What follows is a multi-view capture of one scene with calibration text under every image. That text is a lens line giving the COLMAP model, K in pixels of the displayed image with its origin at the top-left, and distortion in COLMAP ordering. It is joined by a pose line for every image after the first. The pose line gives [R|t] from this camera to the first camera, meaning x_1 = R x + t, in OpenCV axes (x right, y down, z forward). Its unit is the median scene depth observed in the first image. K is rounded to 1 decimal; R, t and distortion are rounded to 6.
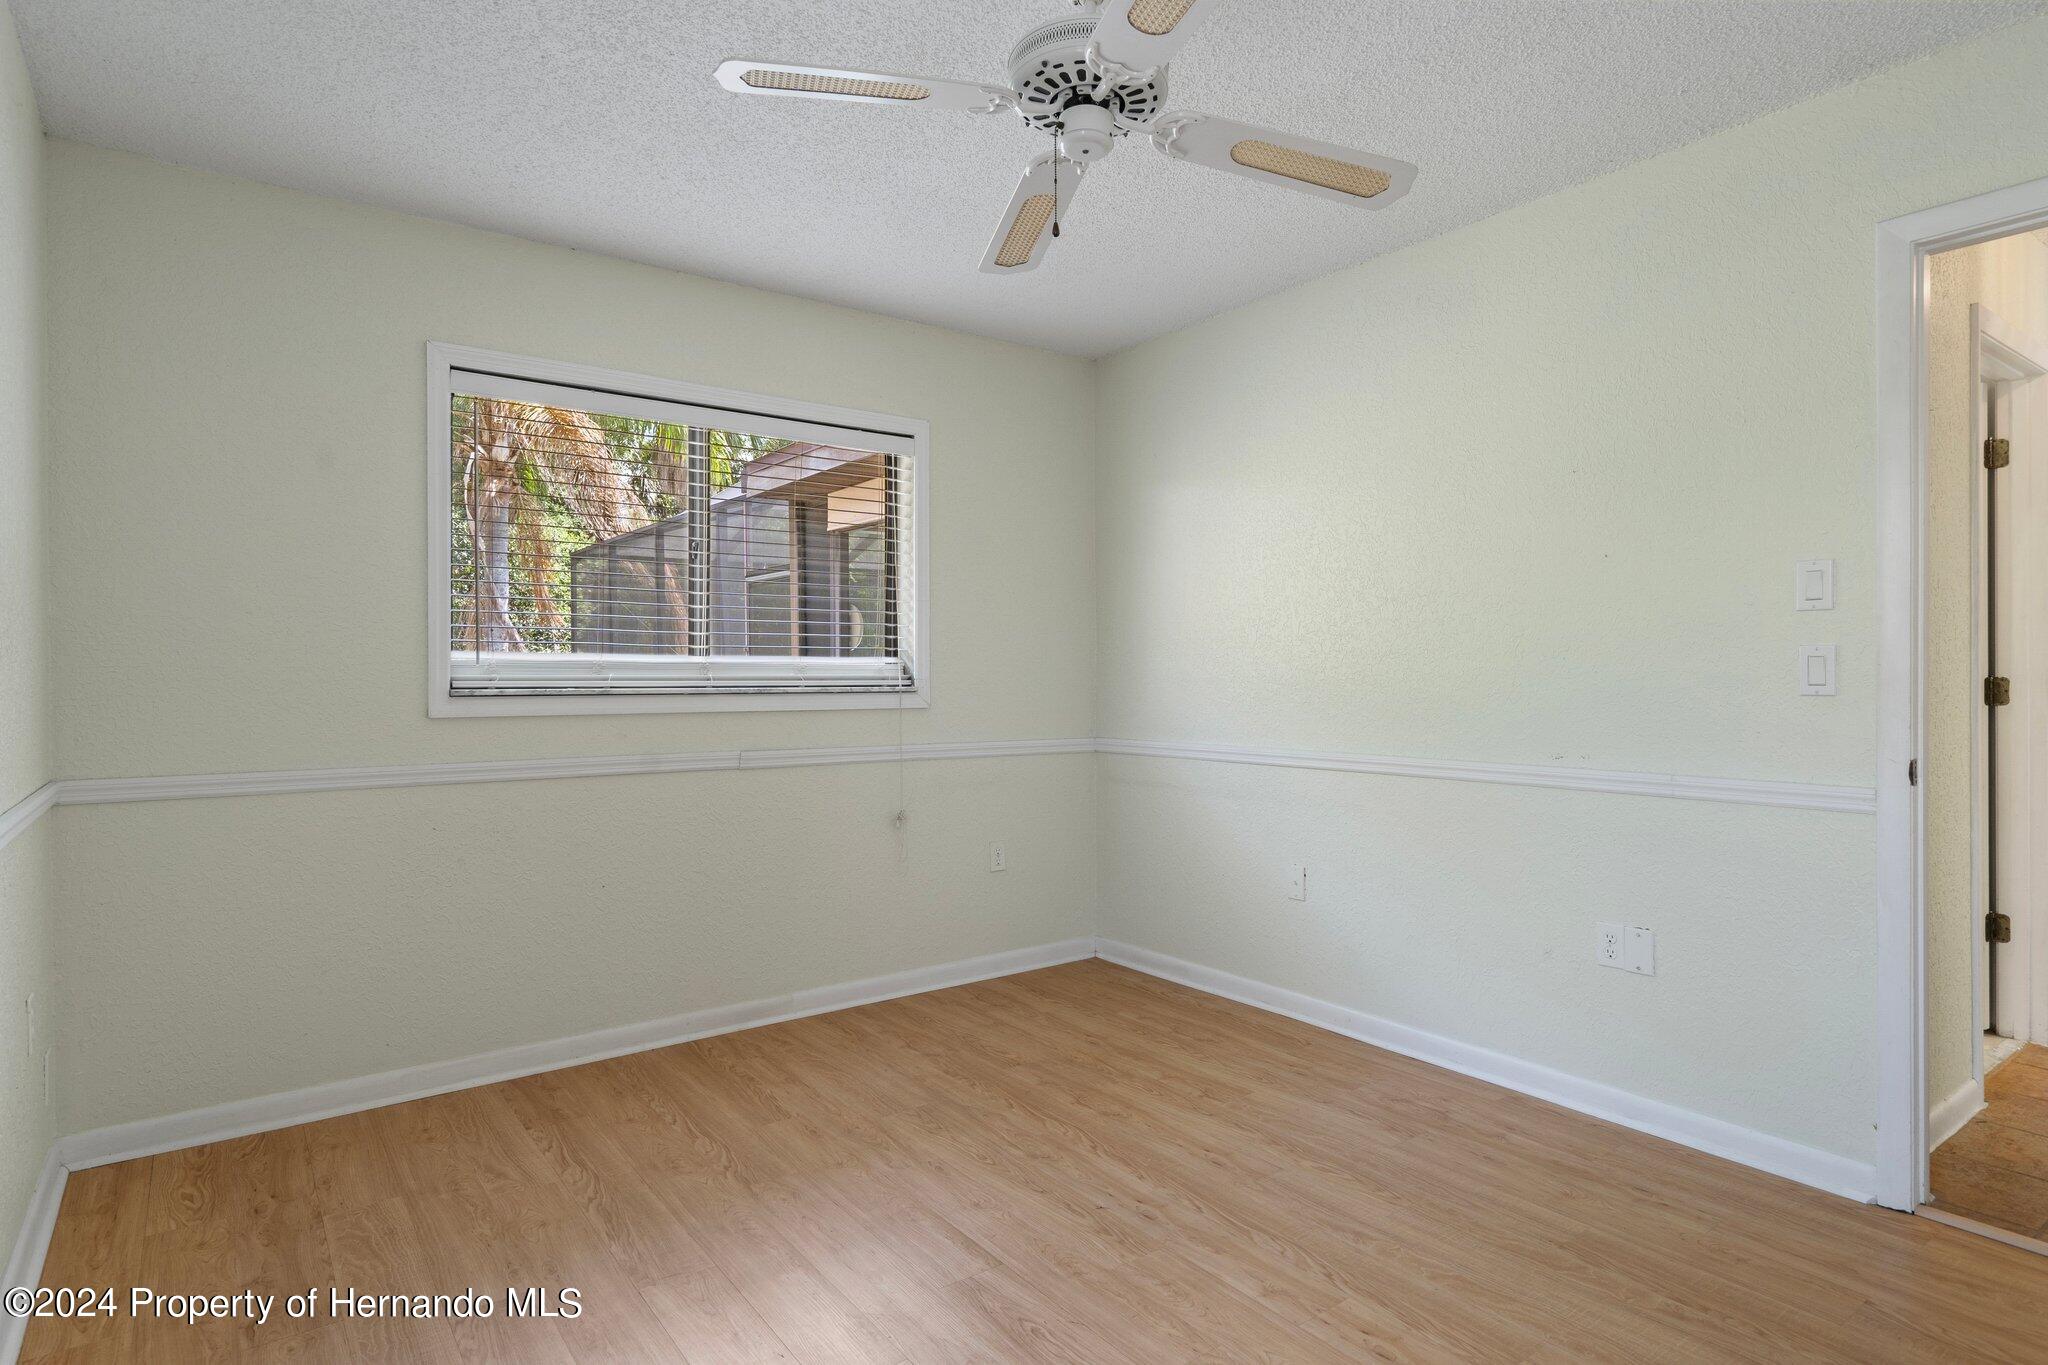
lens RADIAL K [[1091.9, 0, 1014.5], [0, 1091.9, 668.5], [0, 0, 1]] dist [-0.001087, 0.001264]
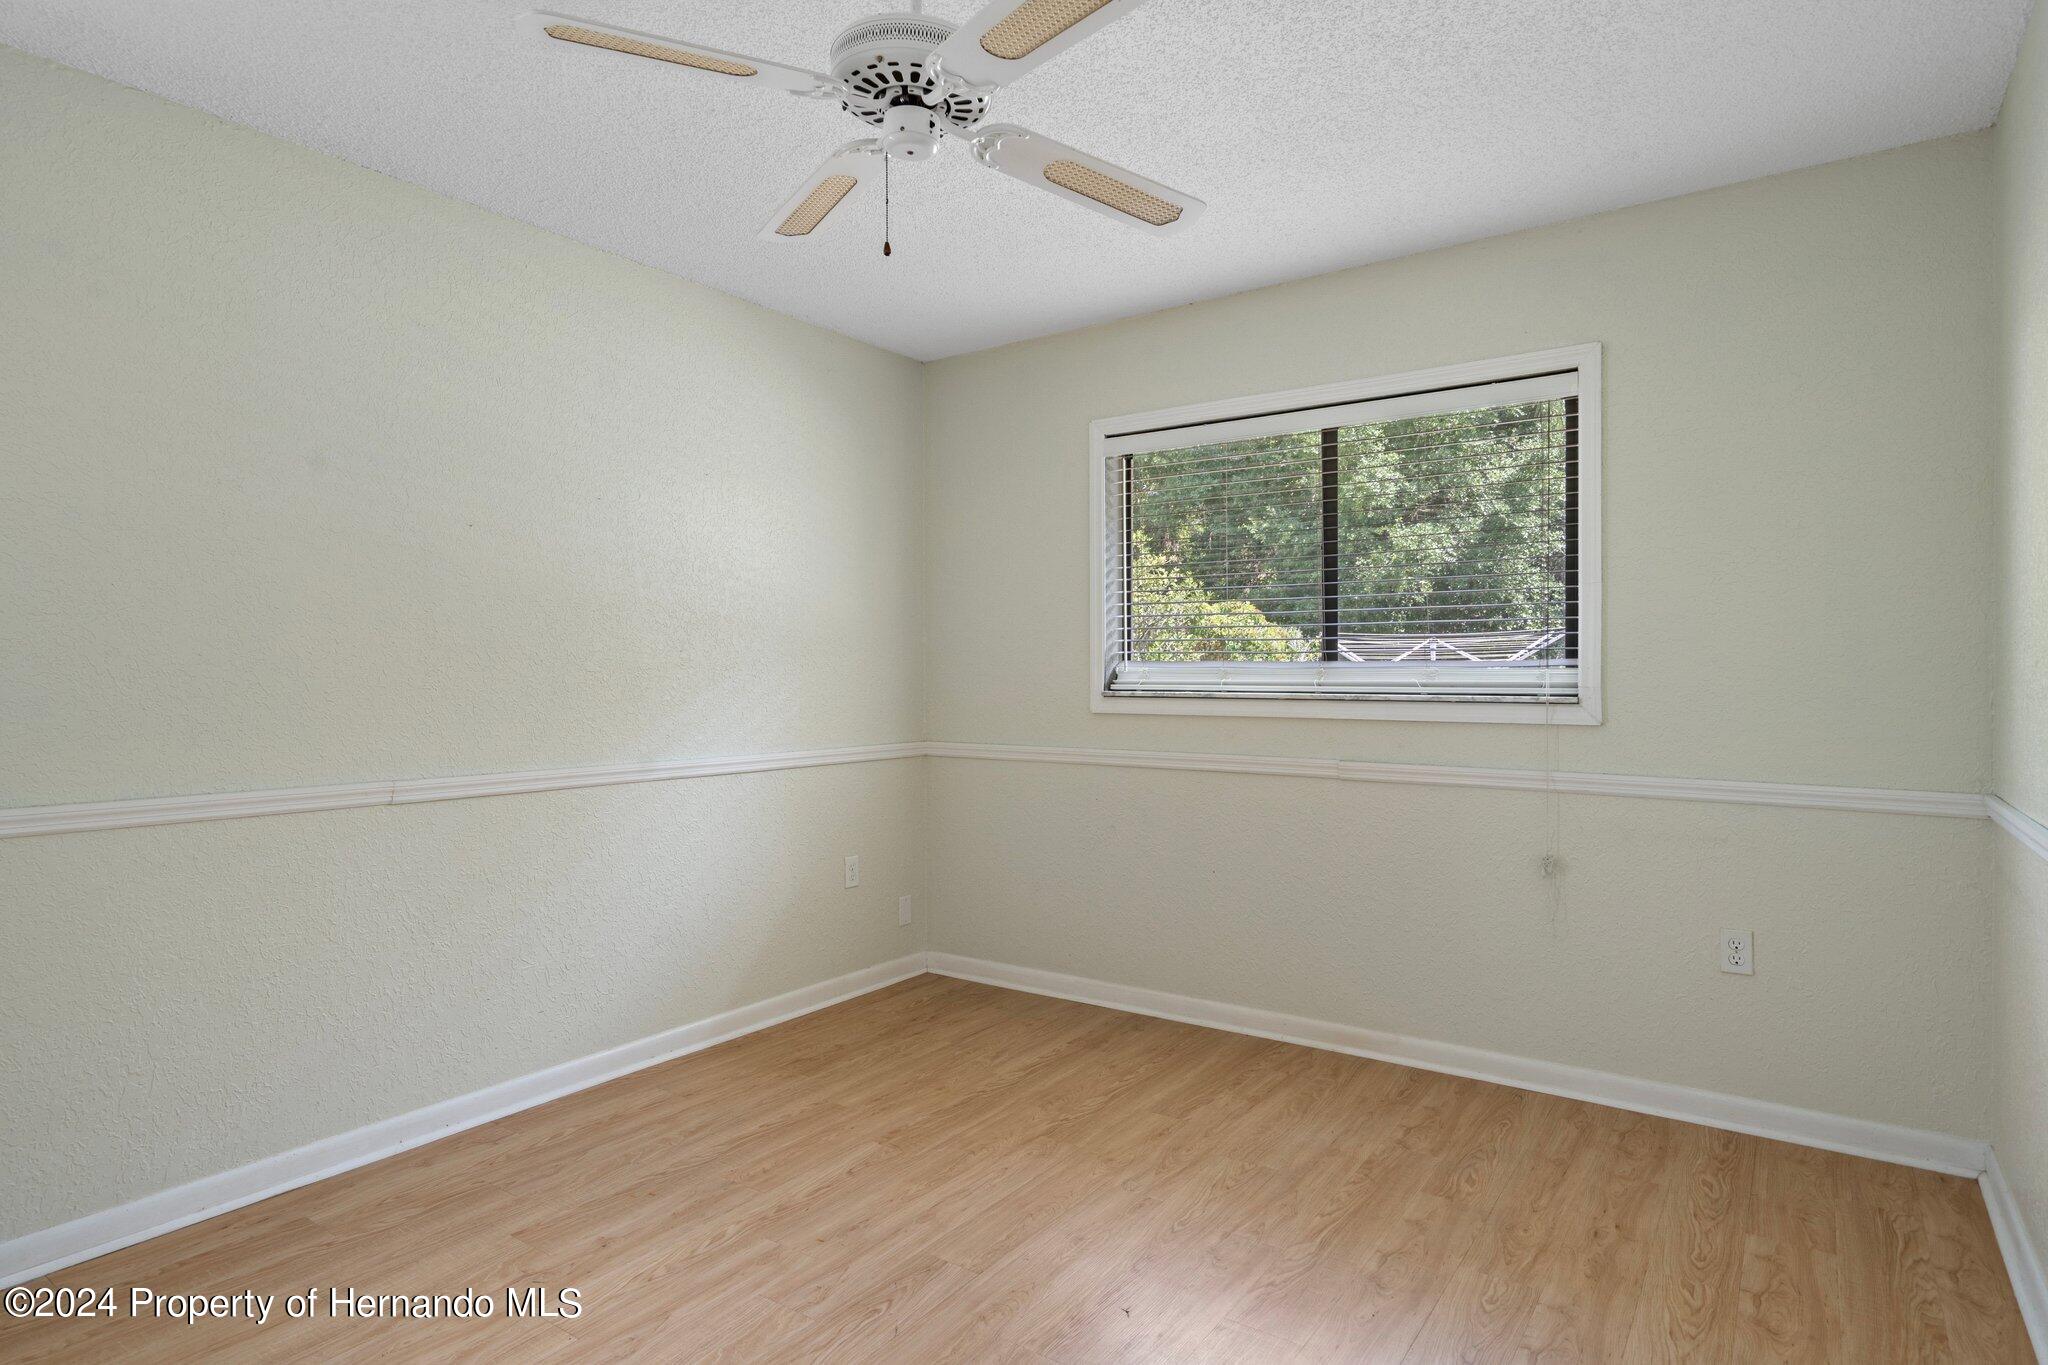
lens RADIAL K [[1091.9, 0, 1014.5], [0, 1091.9, 668.5], [0, 0, 1]] dist [-0.001087, 0.001264]
pose [[0.316257, -0.004081, -0.948665, 0.627649], [0.003404, 0.999989, -0.003167, -0.002942], [0.948668, -0.002228, 0.316267, 0.474776]]
